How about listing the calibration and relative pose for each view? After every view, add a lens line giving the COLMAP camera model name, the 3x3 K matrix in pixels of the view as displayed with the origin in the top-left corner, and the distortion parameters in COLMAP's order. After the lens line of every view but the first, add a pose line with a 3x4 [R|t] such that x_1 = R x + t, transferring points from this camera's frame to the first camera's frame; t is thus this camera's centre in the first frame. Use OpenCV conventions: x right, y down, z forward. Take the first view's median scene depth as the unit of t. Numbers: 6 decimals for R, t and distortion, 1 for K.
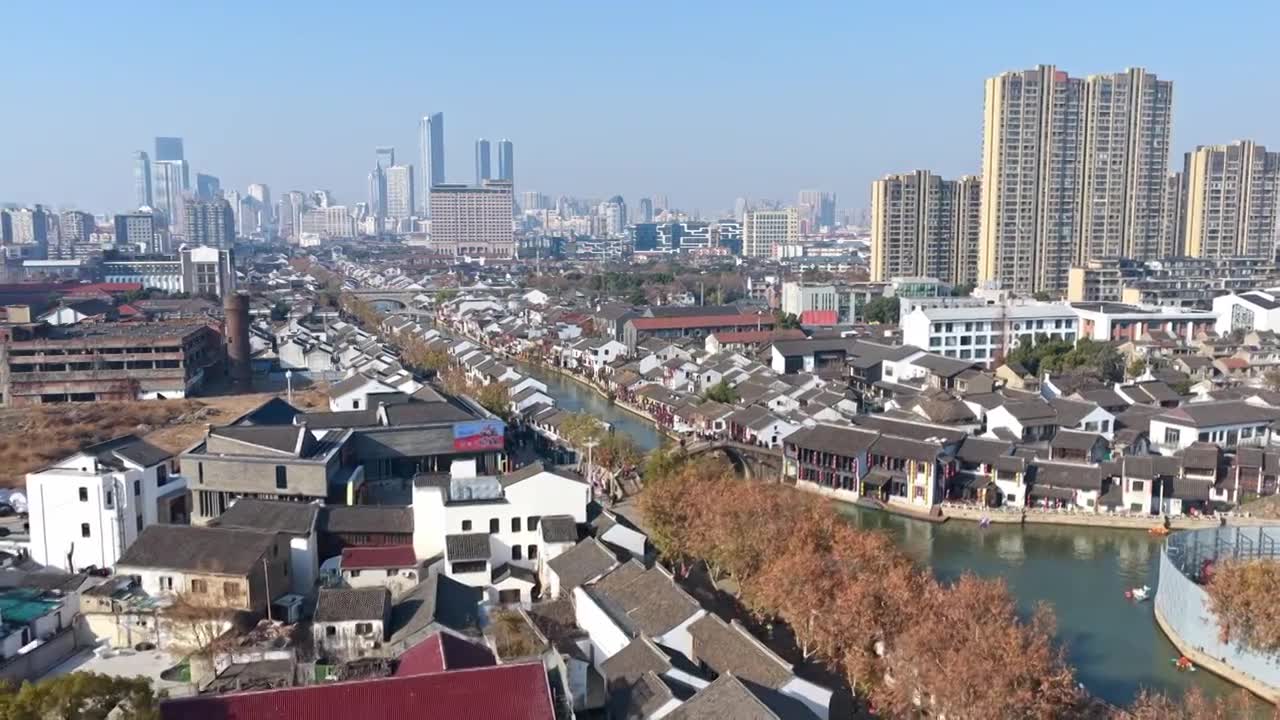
lens RADIAL K [[1090.4, 0, 641.1], [0, 1090.4, 367.6], [0, 0, 1]] dist [-0.011788, 0.037159]
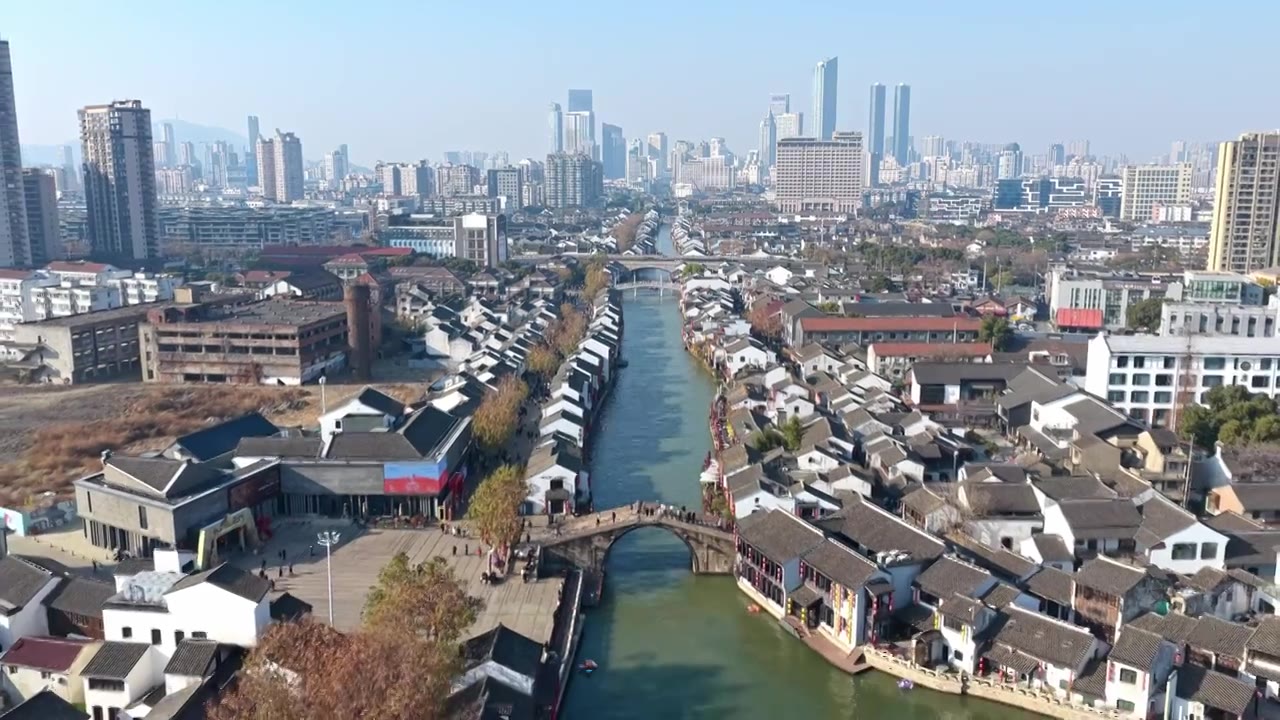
lens RADIAL K [[1090.4, 0, 641.1], [0, 1090.4, 367.6], [0, 0, 1]] dist [-0.011788, 0.037159]
pose [[0.931210, 0.067604, -0.358159, 0.225747], [-0.049455, 0.996996, 0.059604, -0.060097], [0.361113, -0.037791, 0.931756, 0.149381]]
